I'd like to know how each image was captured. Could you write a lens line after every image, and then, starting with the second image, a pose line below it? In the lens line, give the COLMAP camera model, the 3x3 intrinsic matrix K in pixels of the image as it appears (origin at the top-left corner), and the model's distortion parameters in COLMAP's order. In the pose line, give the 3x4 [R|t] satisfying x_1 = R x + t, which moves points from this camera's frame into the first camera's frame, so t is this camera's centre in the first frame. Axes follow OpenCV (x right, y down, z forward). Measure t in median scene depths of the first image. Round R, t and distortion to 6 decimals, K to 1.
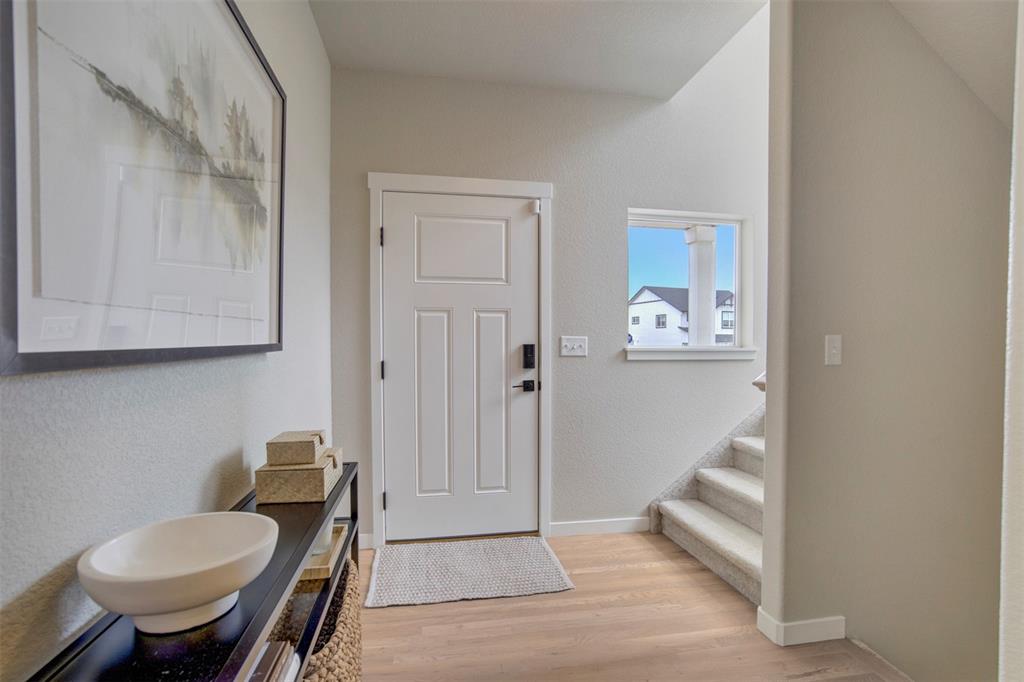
lens RADIAL K [[472.3, 0, 506.1], [0, 472.3, 359.7], [0, 0, 1]] dist [-0.017024, 0.006904]
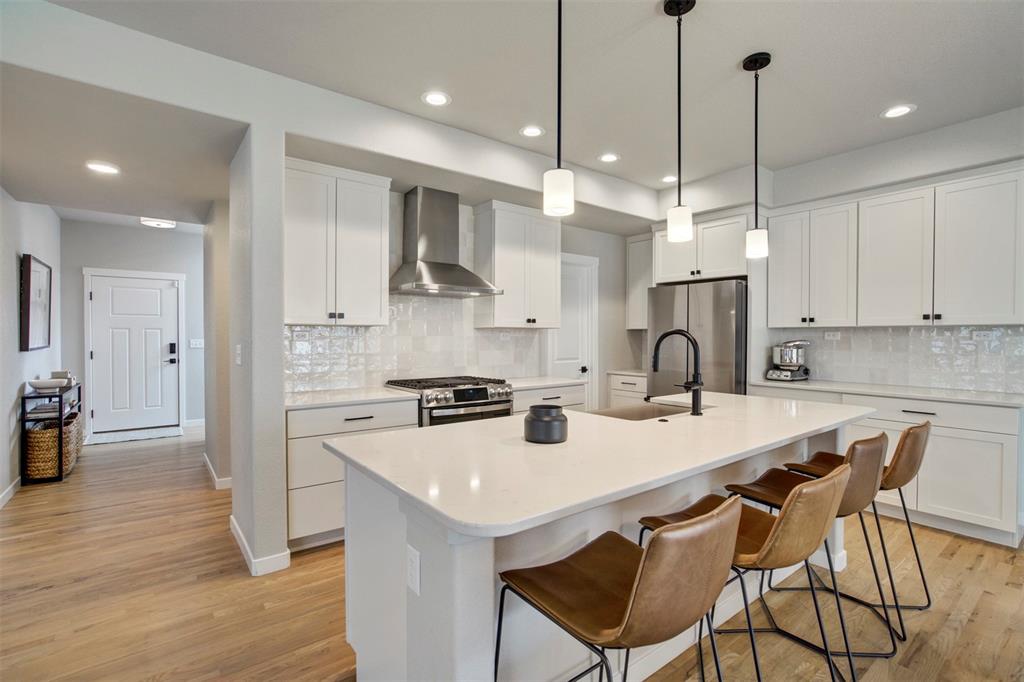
lens RADIAL K [[472.3, 0, 512.3], [0, 472.3, 340.0], [0, 0, 1]] dist [-0.017024, 0.006904]
pose [[0.889544, -0.001742, 0.456847, 0.478202], [0.006394, 0.999942, -0.008638, -0.017178], [-0.456806, 0.010605, 0.889503, -1.801119]]
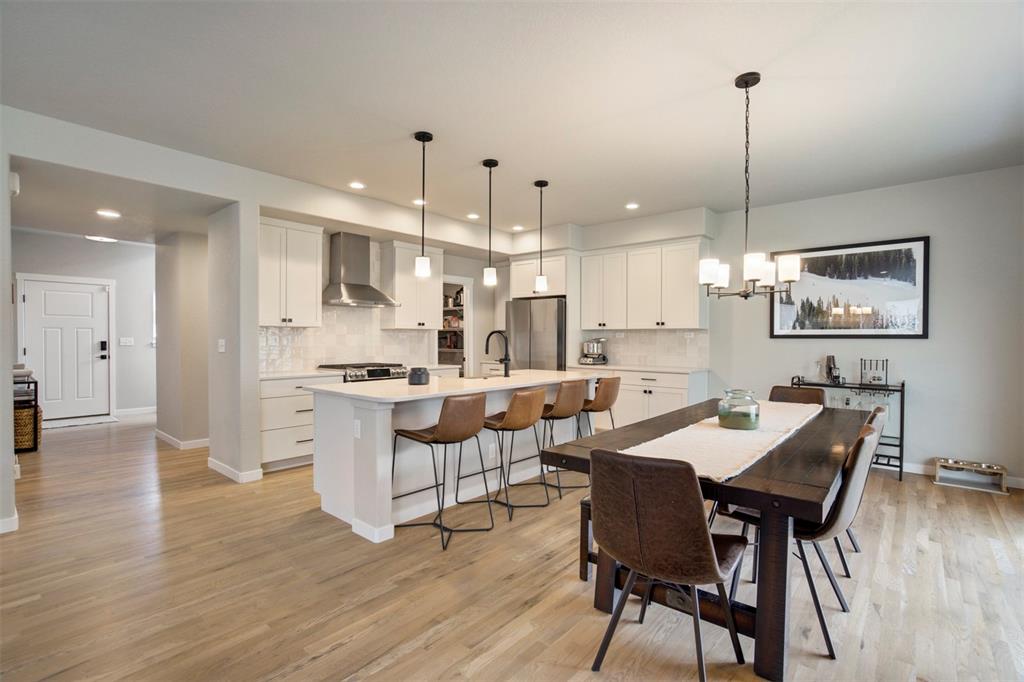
lens RADIAL K [[472.3, 0, 507.6], [0, 472.3, 342.9], [0, 0, 1]] dist [-0.017024, 0.006904]
pose [[0.788059, -0.003673, 0.615589, 0.214532], [0.007982, 0.999959, -0.004252, 0.005984], [-0.615549, 0.008264, 0.788056, -2.401902]]
